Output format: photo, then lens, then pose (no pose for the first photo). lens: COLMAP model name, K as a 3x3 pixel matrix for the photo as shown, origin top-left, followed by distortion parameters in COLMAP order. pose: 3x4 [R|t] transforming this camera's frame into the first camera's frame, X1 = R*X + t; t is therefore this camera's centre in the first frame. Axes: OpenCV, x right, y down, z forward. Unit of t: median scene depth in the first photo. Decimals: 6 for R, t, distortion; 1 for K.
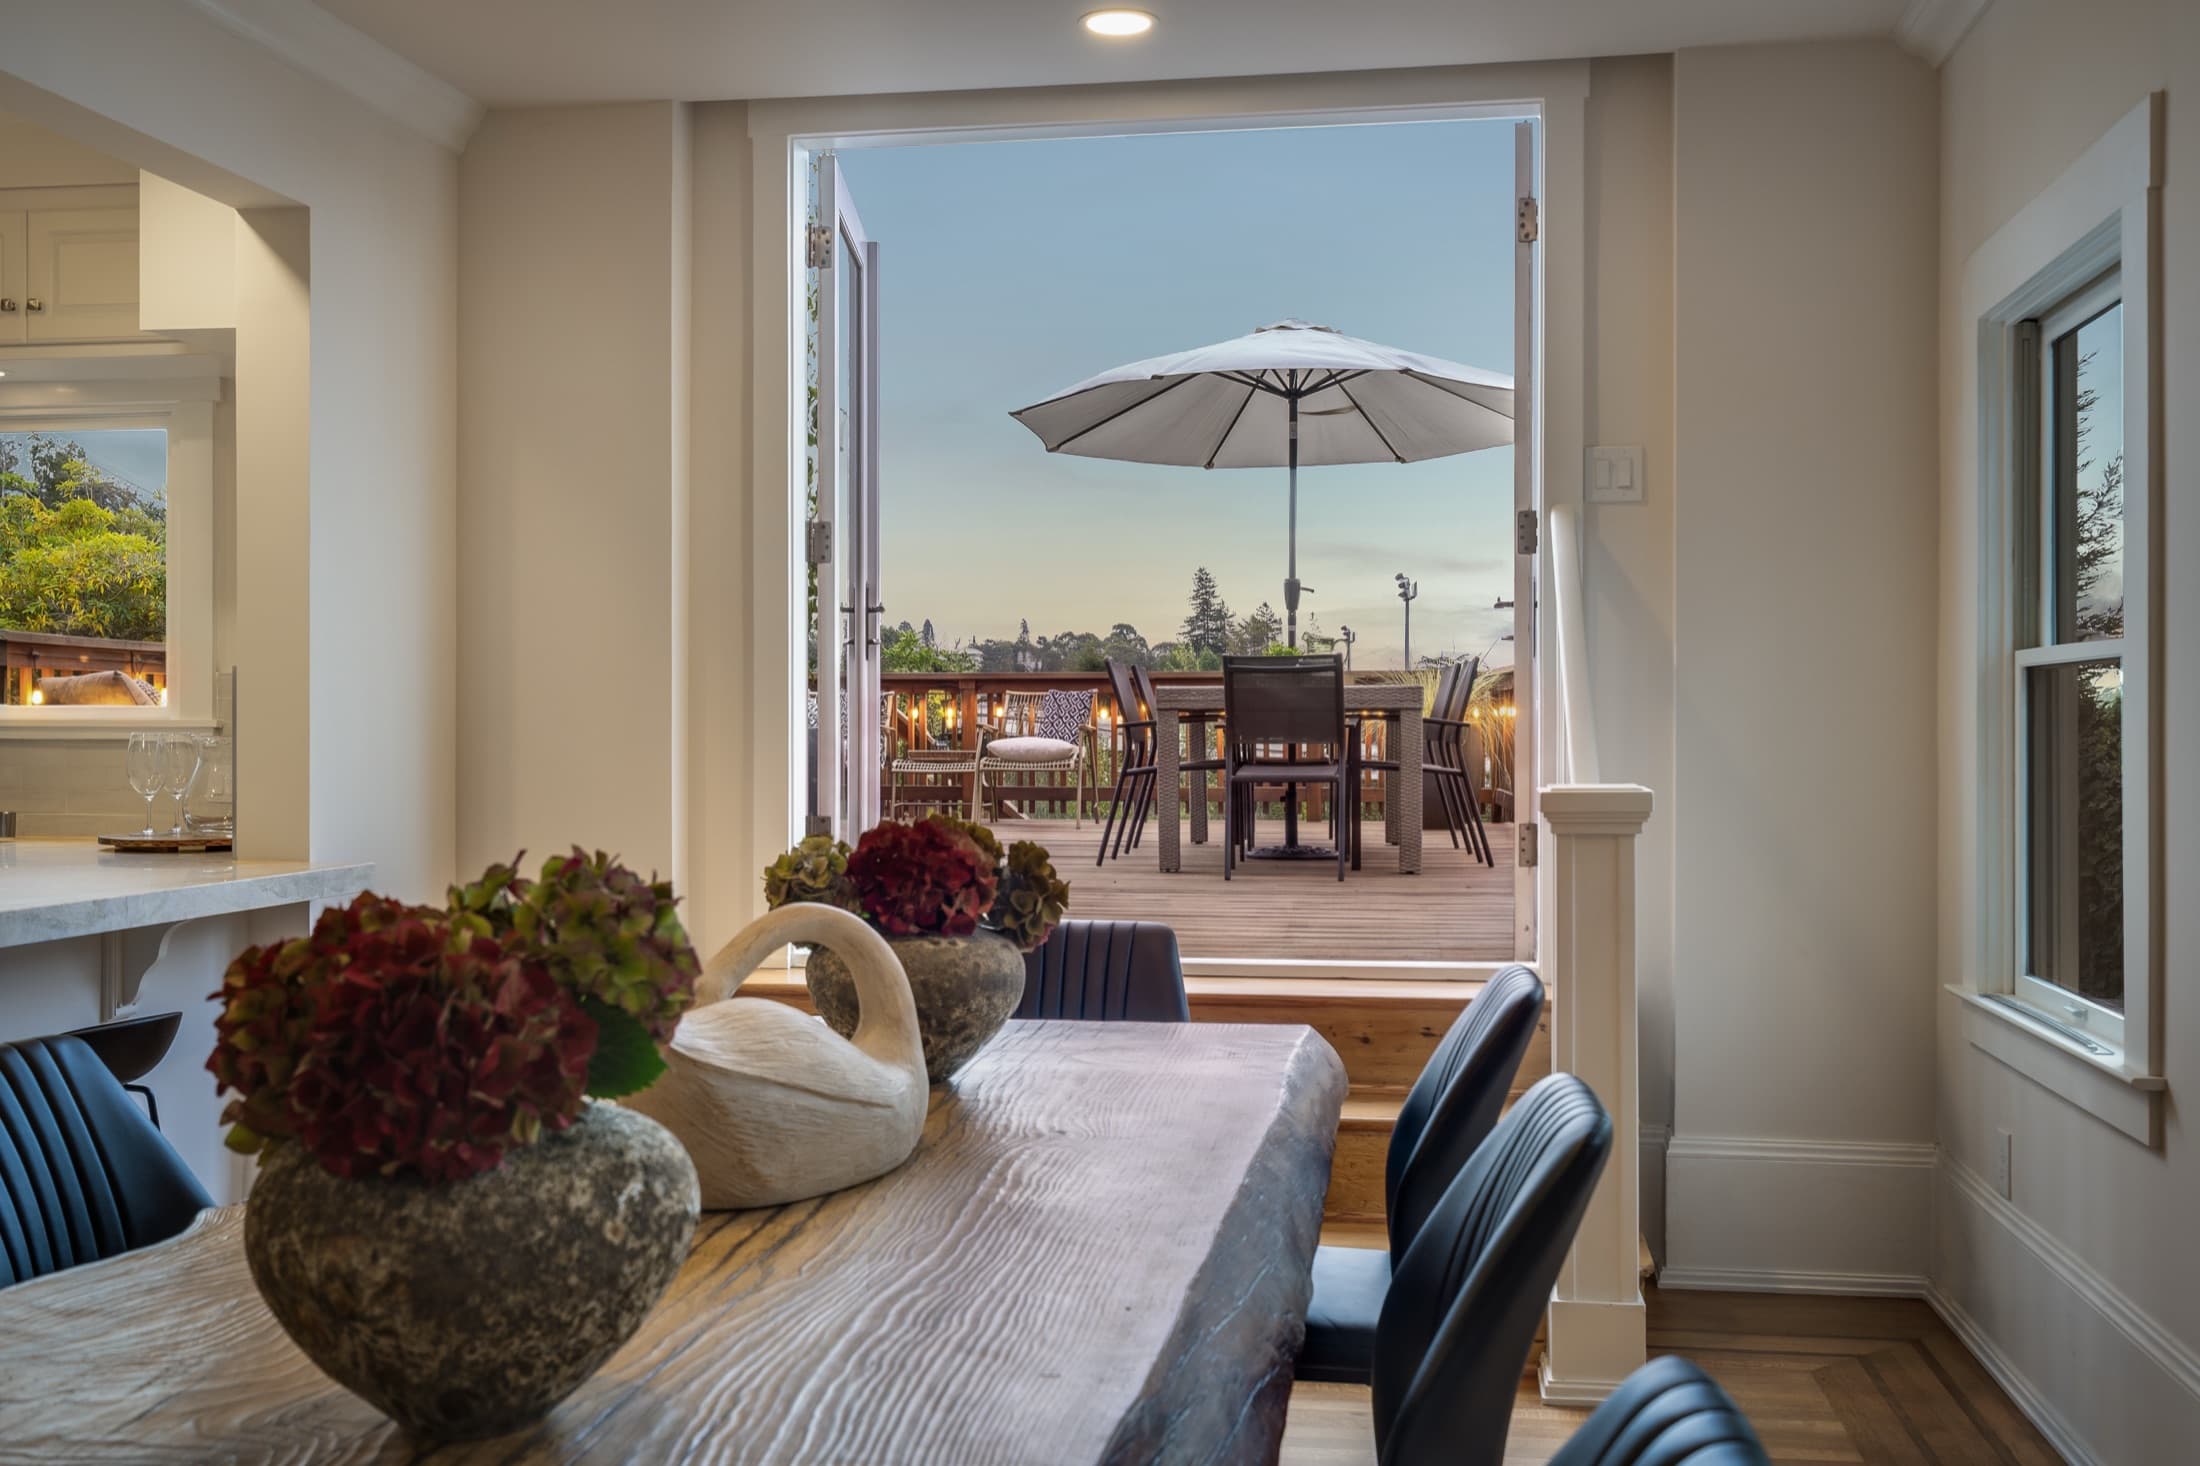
lens RADIAL K [[2086.9, 0, 1100.9], [0, 2086.9, 738.4], [0, 0, 1]] dist [-0.008960, 0.000000]
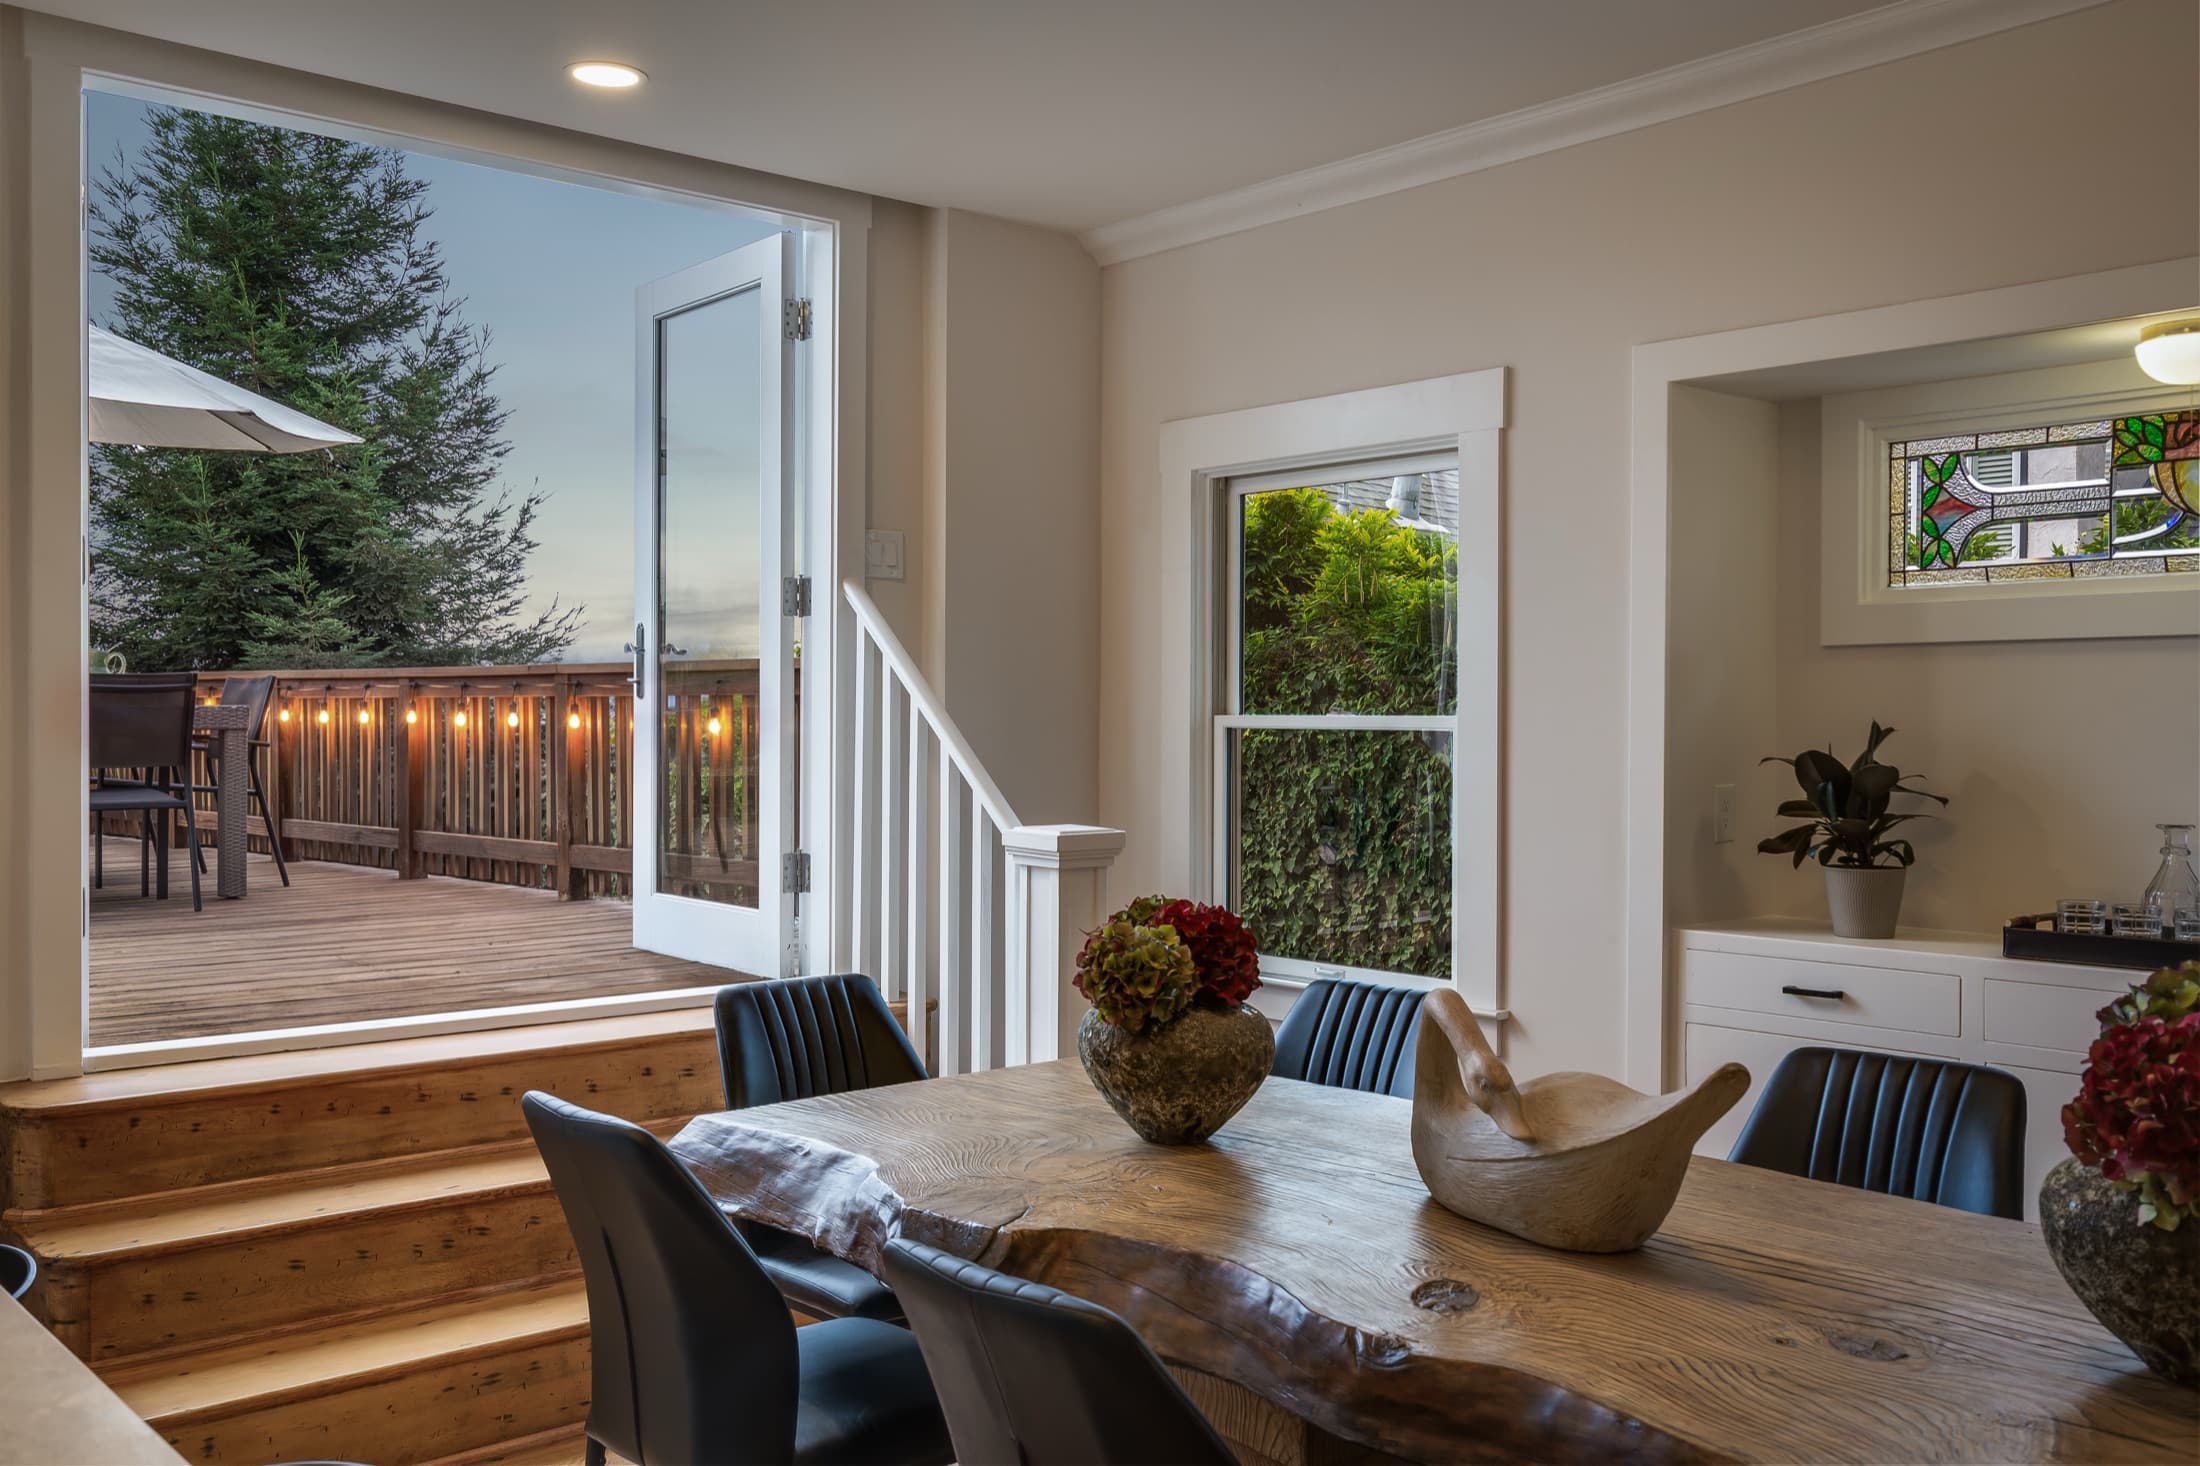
lens RADIAL K [[1918.7, 0, 1081.4], [0, 1918.7, 744.0], [0, 0, 1]] dist [0.014704, -0.005394]
pose [[0.645560, -0.008133, 0.763667, -1.738340], [-0.001267, 0.999931, 0.011720, -0.112680], [-0.763709, -0.008533, 0.645504, 0.734495]]
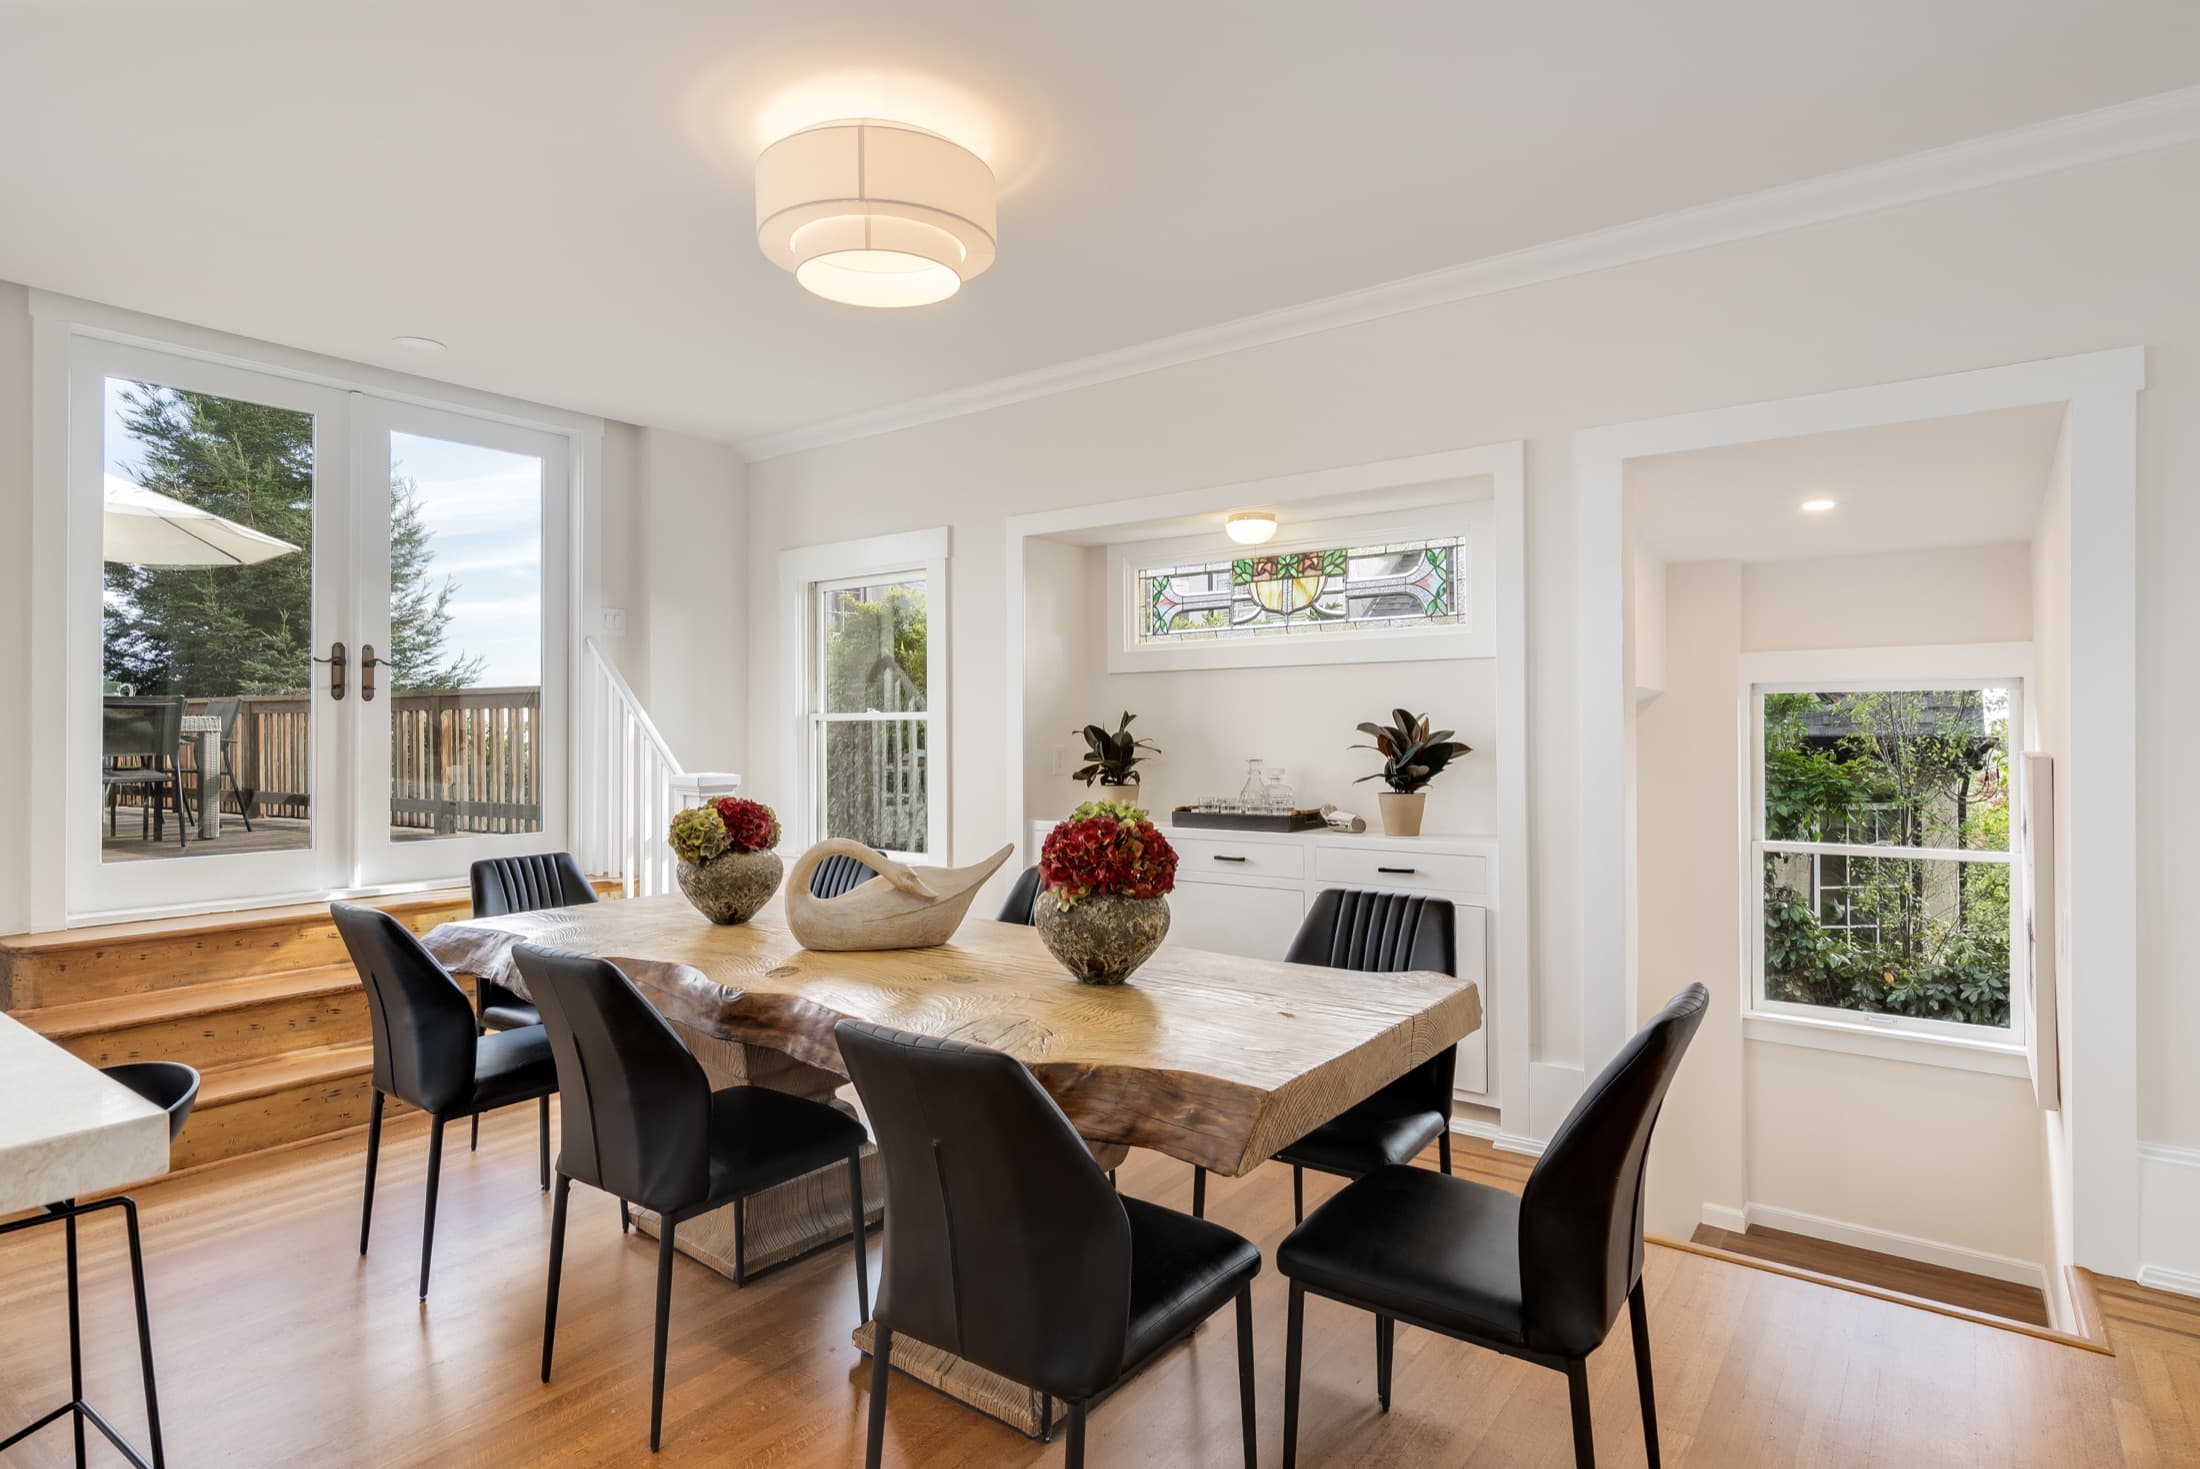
lens RADIAL K [[1154.5, 0, 1081.1], [0, 1154.5, 721.1], [0, 0, 1]] dist [-0.000095, 0.003193]
pose [[0.475353, 0.005103, 0.879781, -1.826438], [0.007667, 0.999921, -0.009943, -0.051437], [-0.879762, 0.011471, 0.475276, 0.185569]]
